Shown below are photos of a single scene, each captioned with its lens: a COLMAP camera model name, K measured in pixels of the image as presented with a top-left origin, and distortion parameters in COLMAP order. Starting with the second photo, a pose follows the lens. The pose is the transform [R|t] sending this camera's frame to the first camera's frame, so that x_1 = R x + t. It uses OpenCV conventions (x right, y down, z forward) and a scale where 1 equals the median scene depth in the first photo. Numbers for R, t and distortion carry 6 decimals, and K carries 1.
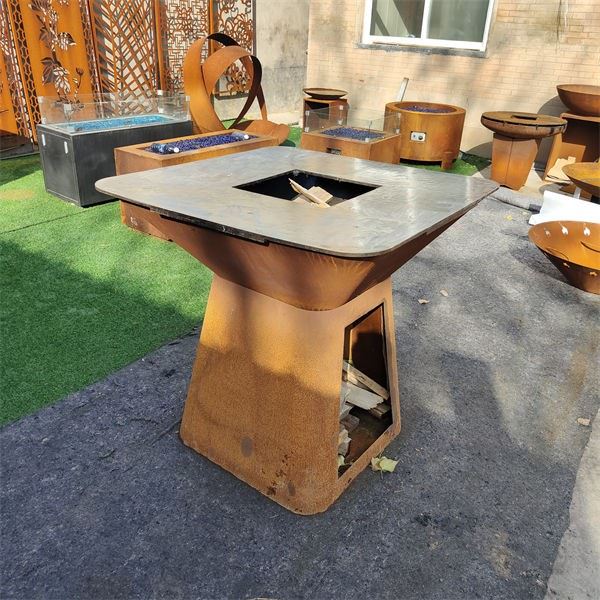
lens RADIAL K [[551.6, 0, 307.3], [0, 551.6, 300.0], [0, 0, 1]] dist [-0.001885, 0.004248]
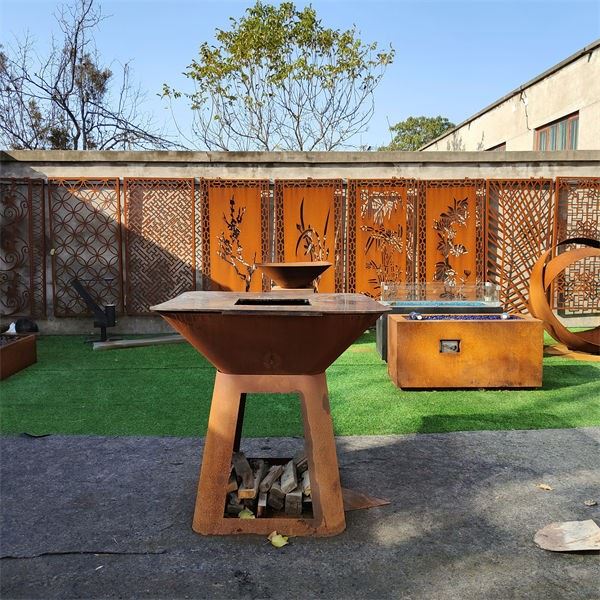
lens RADIAL K [[552.3, 0, 309.5], [0, 552.3, 284.5], [0, 0, 1]] dist [-0.006194, 0.002032]
pose [[0.604022, 0.007494, -0.796932, 0.666283], [-0.325787, 0.914913, -0.238321, 0.038857], [0.727338, 0.403581, 0.555069, 0.119214]]
